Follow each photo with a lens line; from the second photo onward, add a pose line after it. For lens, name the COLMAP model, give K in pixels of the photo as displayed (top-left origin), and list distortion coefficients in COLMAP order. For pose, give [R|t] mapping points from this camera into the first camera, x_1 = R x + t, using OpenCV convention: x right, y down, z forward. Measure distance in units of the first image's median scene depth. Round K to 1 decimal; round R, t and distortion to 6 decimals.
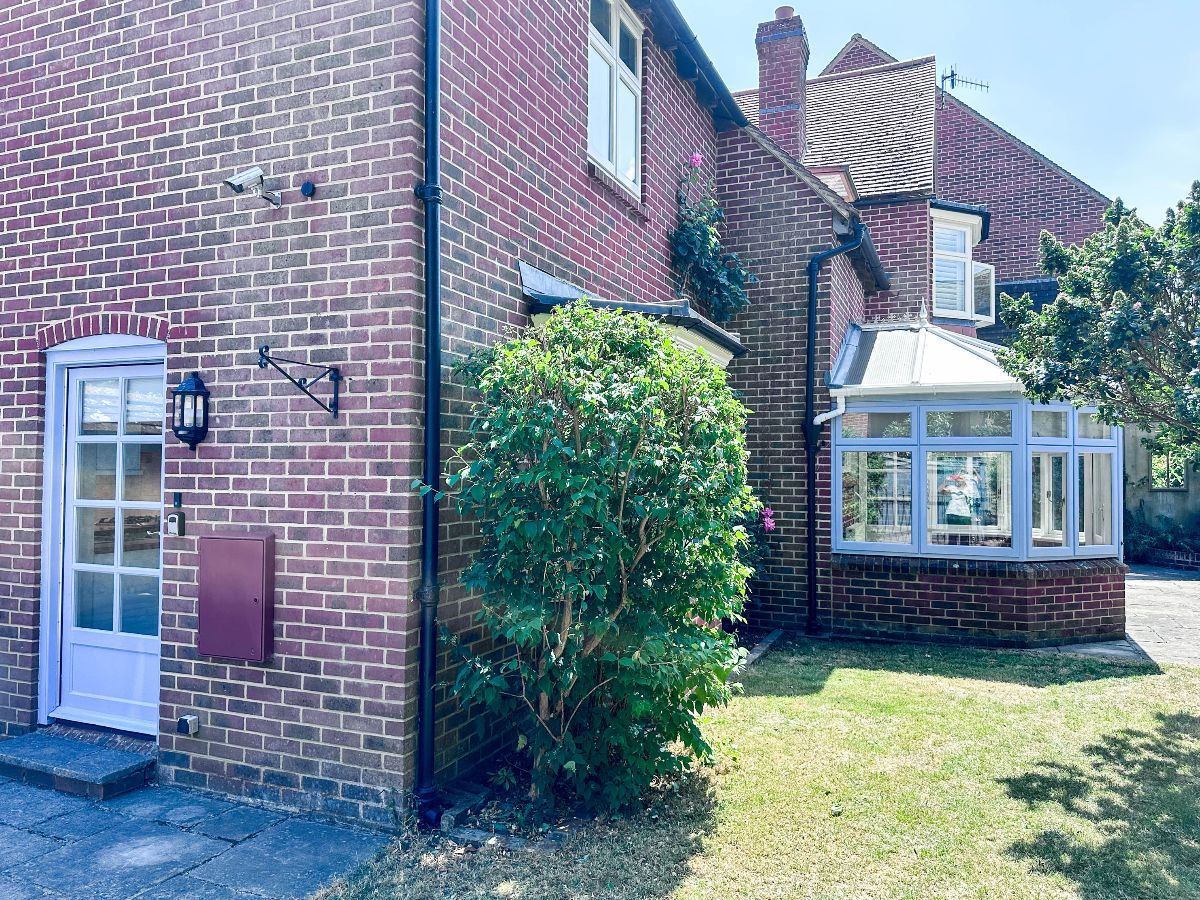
lens RADIAL K [[867.6, 0, 600.4], [0, 867.6, 452.5], [0, 0, 1]] dist [0.026400, -0.012837]
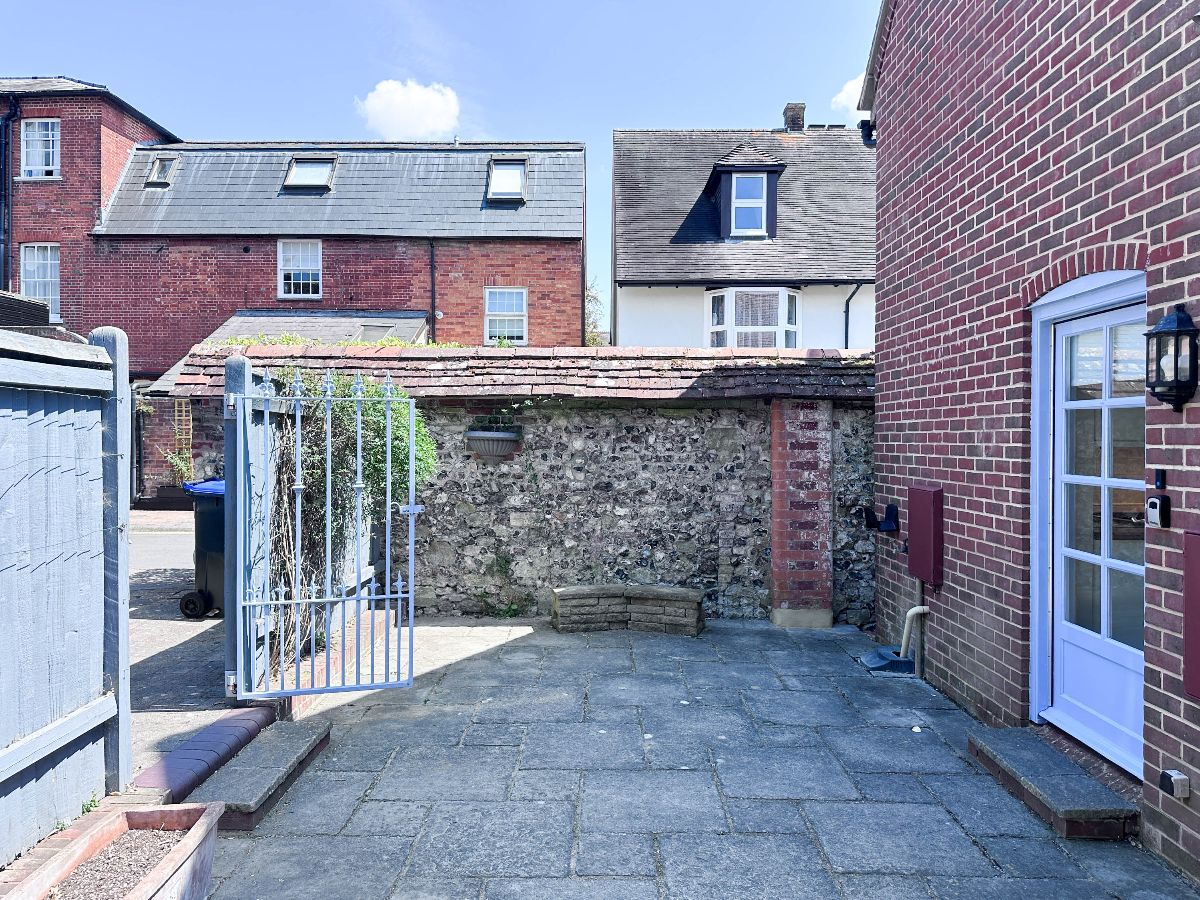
lens RADIAL K [[867.6, 0, 600.9], [0, 867.6, 448.9], [0, 0, 1]] dist [0.026400, -0.012837]
pose [[0.387358, 0.003453, -0.921923, 0.022306], [0.021000, 0.999700, 0.012568, 0.008564], [0.921690, -0.024229, 0.387169, 0.260321]]
